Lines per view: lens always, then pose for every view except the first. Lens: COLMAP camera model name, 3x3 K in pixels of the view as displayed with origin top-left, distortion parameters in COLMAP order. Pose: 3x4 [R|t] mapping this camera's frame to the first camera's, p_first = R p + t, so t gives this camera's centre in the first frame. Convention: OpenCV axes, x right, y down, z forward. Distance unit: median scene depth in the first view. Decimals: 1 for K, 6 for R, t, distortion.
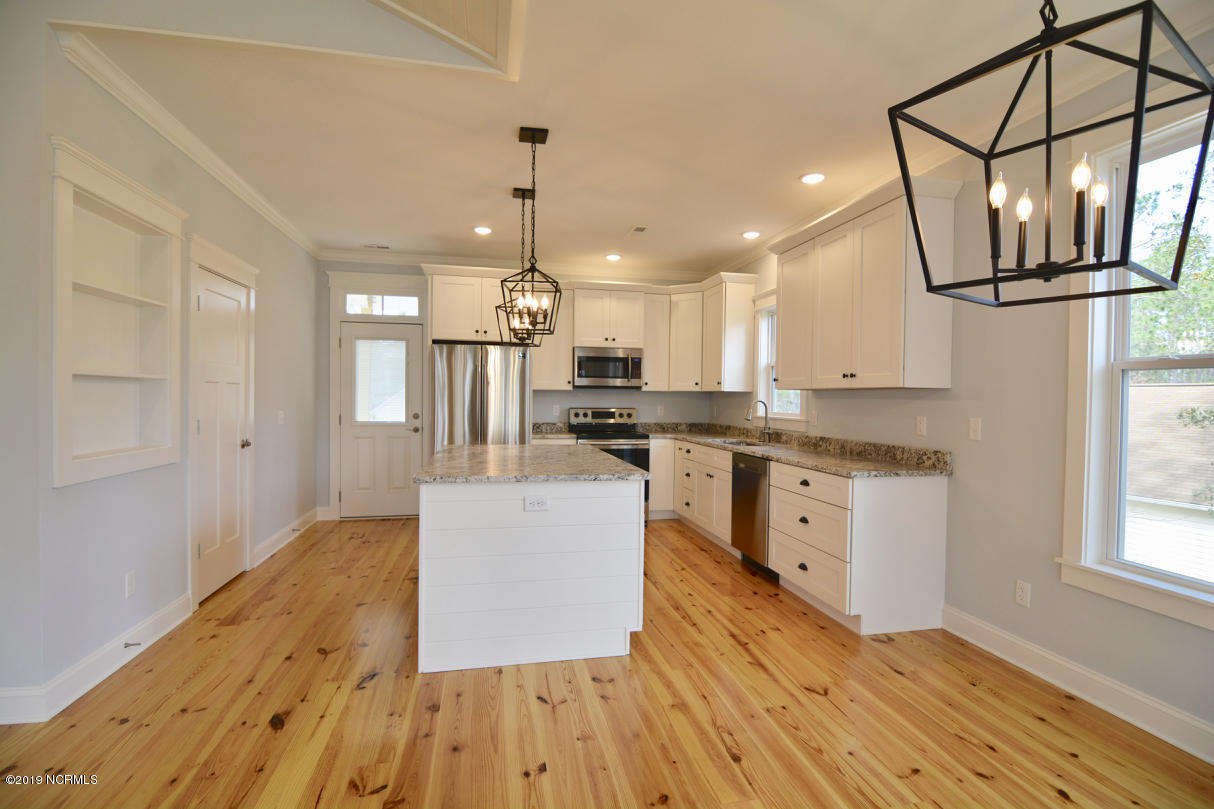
lens RADIAL K [[581.7, 0, 616.7], [0, 581.7, 405.4], [0, 0, 1]] dist [-0.002965, -0.012014]
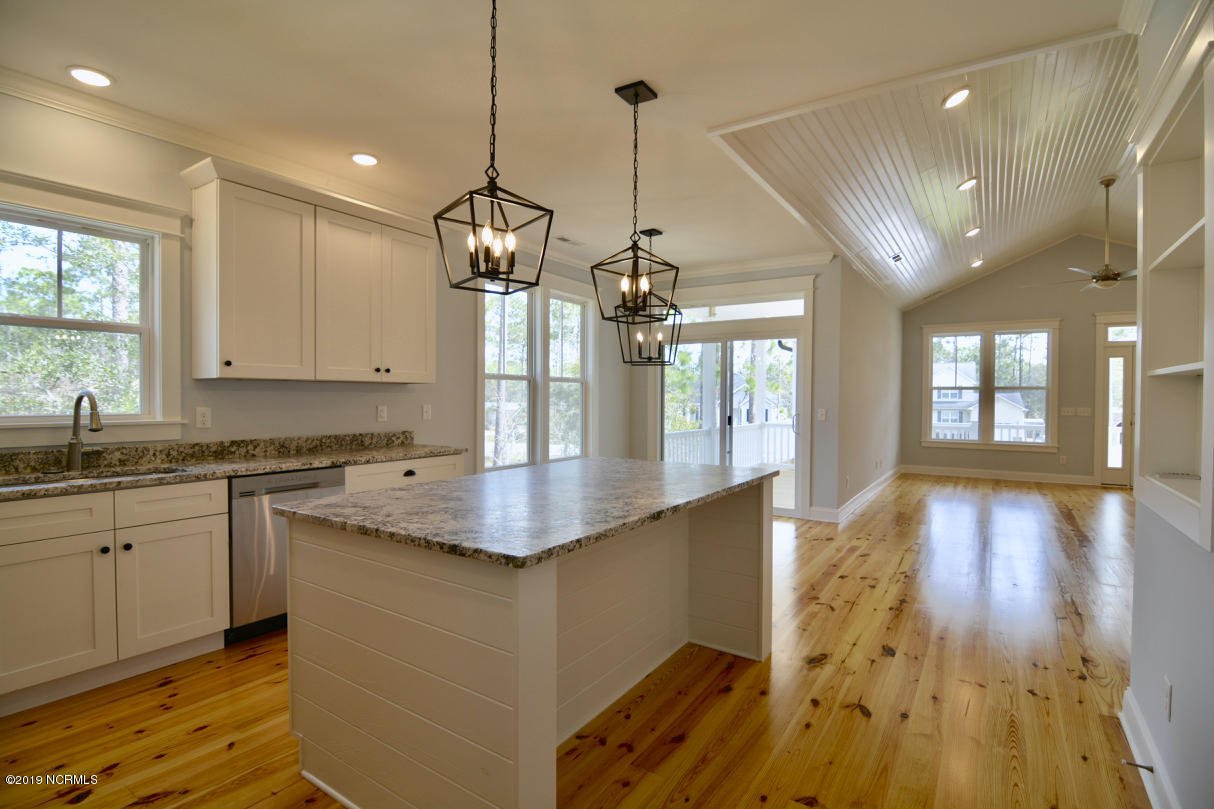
lens RADIAL K [[581.7, 0, 616.7], [0, 581.7, 405.4], [0, 0, 1]] dist [-0.002965, -0.012014]
pose [[-0.699618, -0.025411, 0.714065, -0.615185], [-0.002993, 0.999463, 0.032635, -0.020883], [-0.714511, 0.020695, -0.699318, 1.333486]]
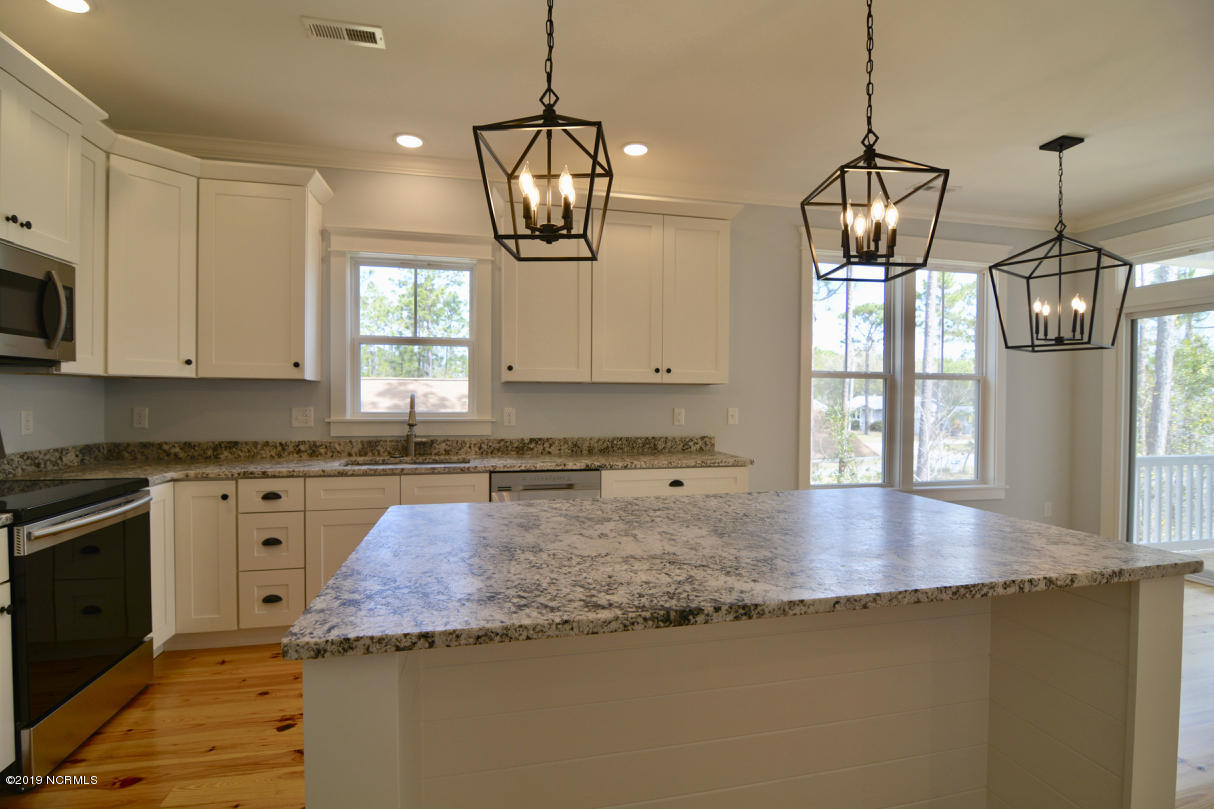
lens RADIAL K [[581.7, 0, 616.7], [0, 581.7, 405.4], [0, 0, 1]] dist [-0.002965, -0.012014]
pose [[-0.015364, -0.025649, 0.999553, -0.556096], [0.007991, 0.999636, 0.025774, -0.015998], [-0.999850, 0.008383, -0.015154, 1.013657]]
